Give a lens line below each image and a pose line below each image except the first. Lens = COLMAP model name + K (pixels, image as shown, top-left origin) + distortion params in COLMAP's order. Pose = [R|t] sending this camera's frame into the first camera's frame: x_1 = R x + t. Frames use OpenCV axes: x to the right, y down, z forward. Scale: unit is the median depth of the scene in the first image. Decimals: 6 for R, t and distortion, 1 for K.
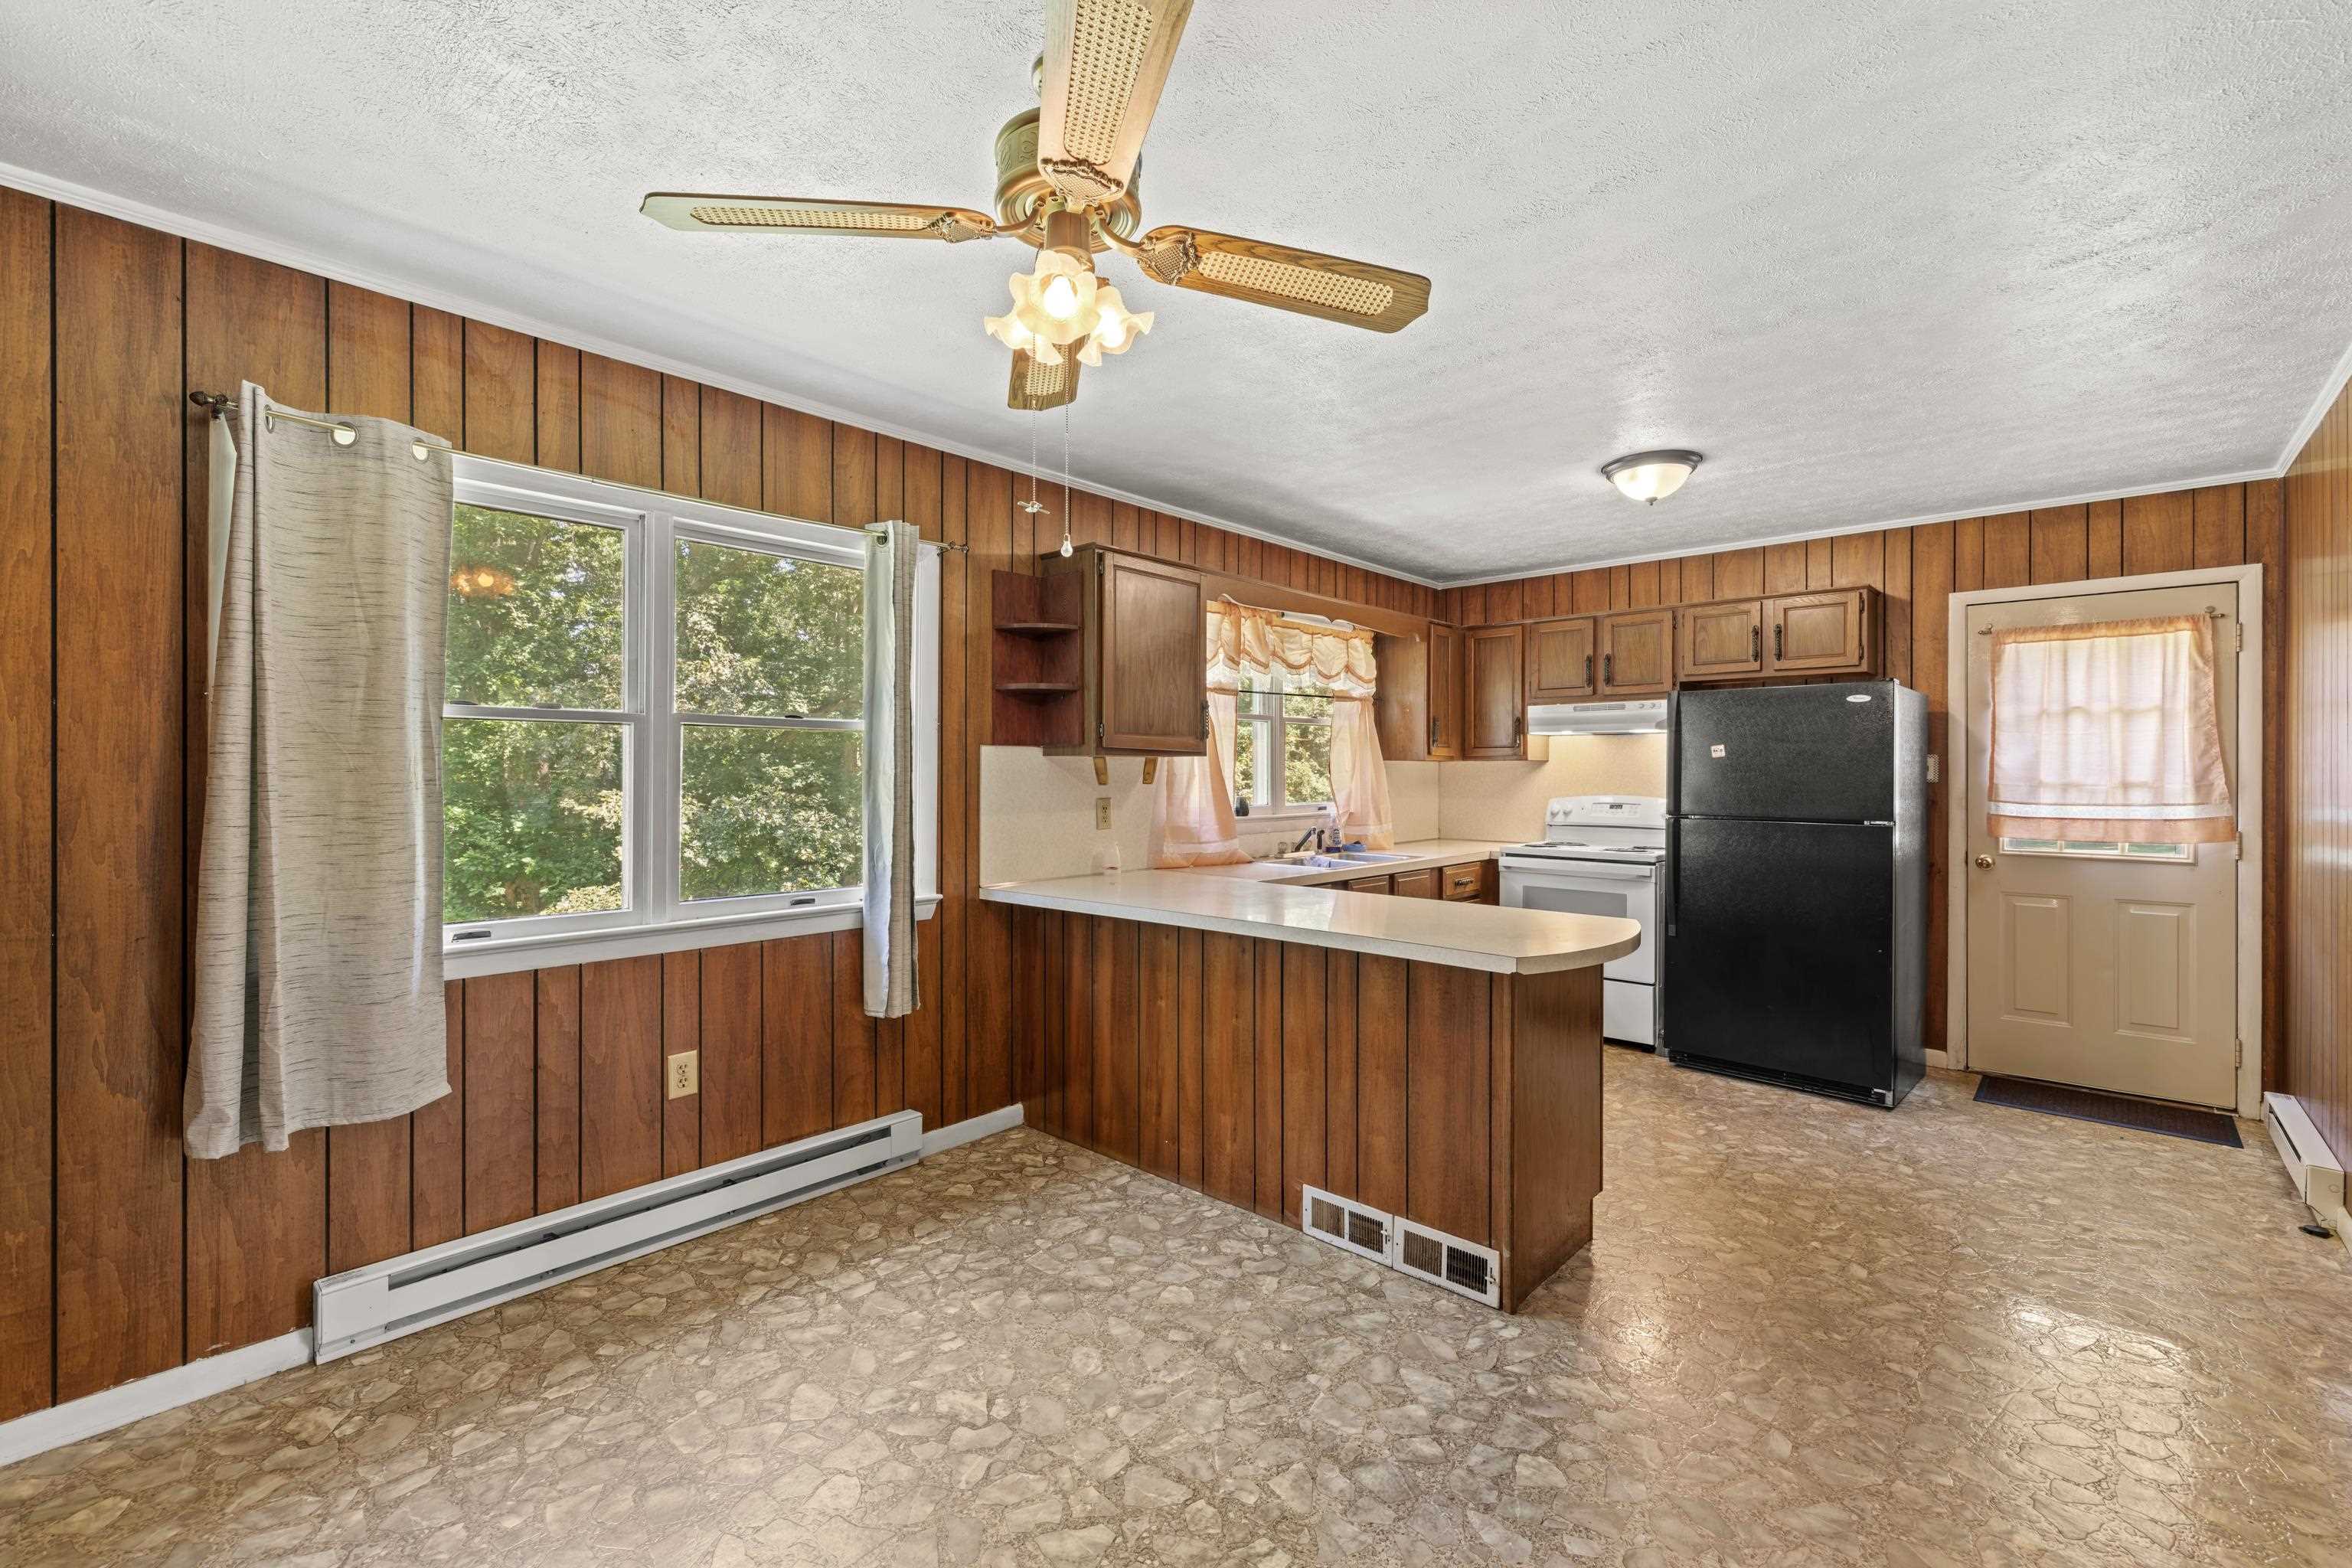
lens RADIAL K [[1001.0, 0, 1161.4], [0, 1001.0, 789.5], [0, 0, 1]] dist [0.002887, 0.000848]
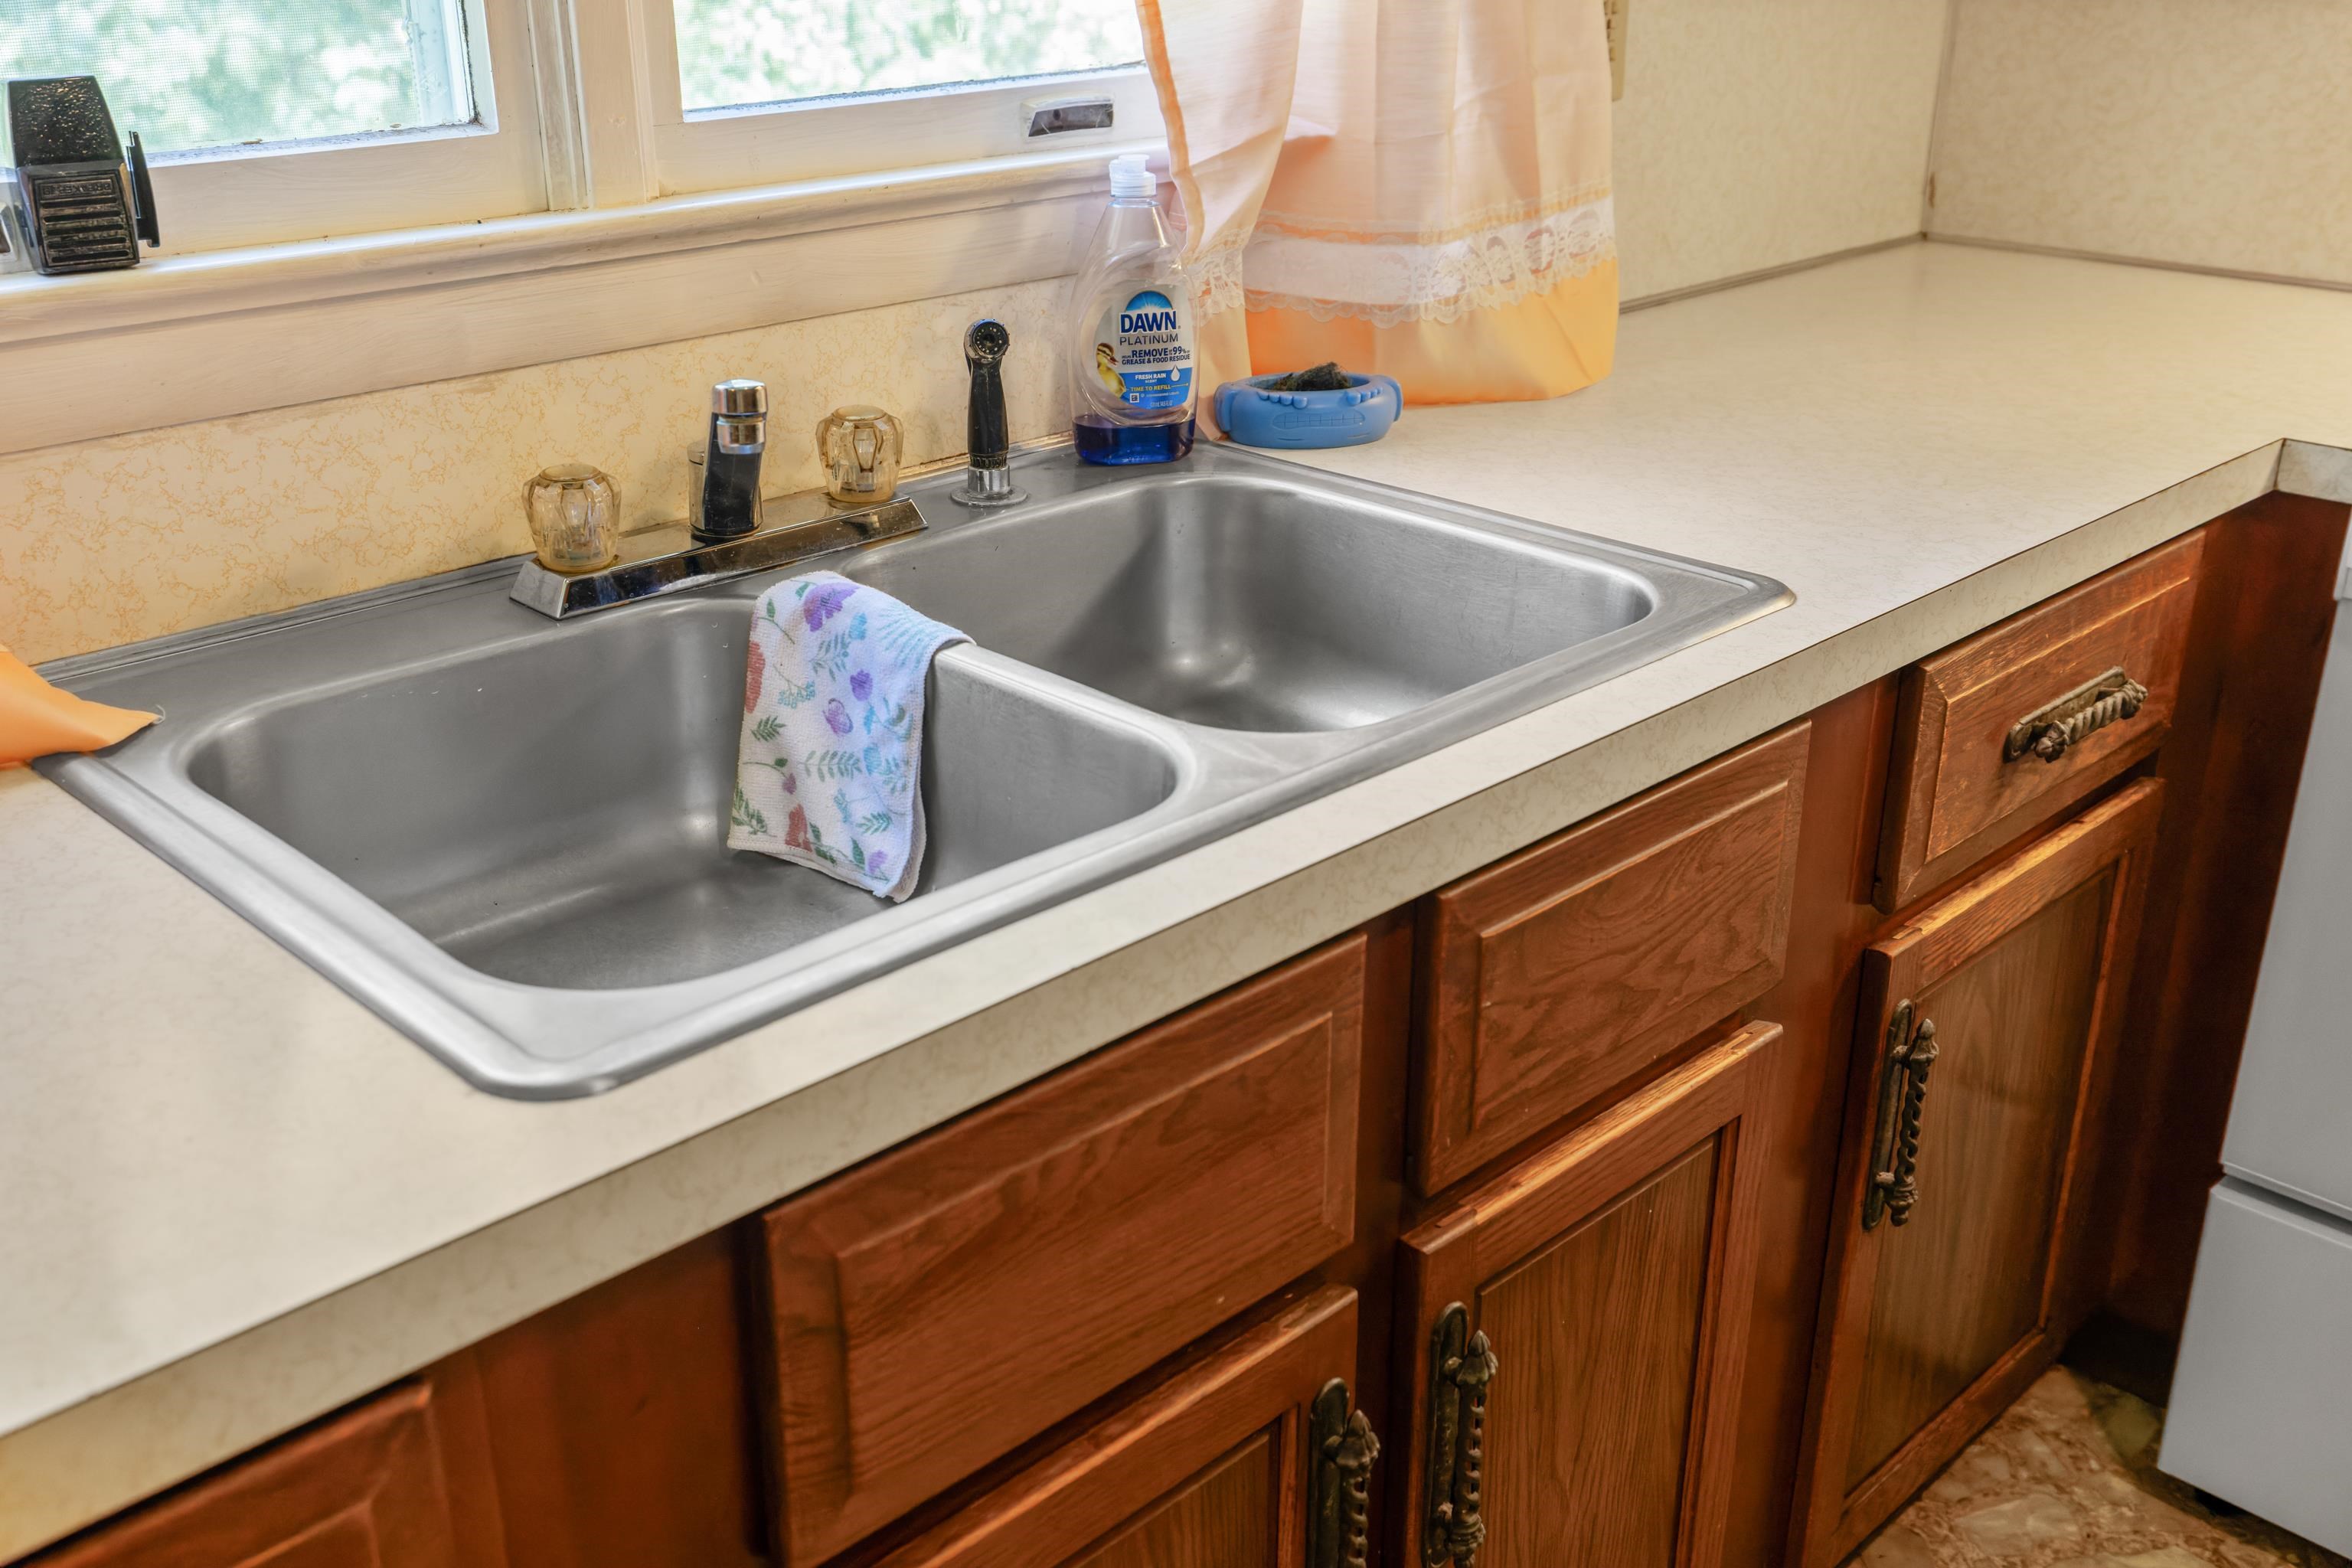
lens RADIAL K [[2269.1, 0, 1173.6], [0, 2269.1, 785.0], [0, 0, 1]] dist [0.003472, 0.000000]
pose [[0.999429, 0.010200, -0.032227, 0.210940], [0.002147, 0.932302, 0.361675, -0.009419], [0.033734, -0.361538, 0.931747, 0.786389]]
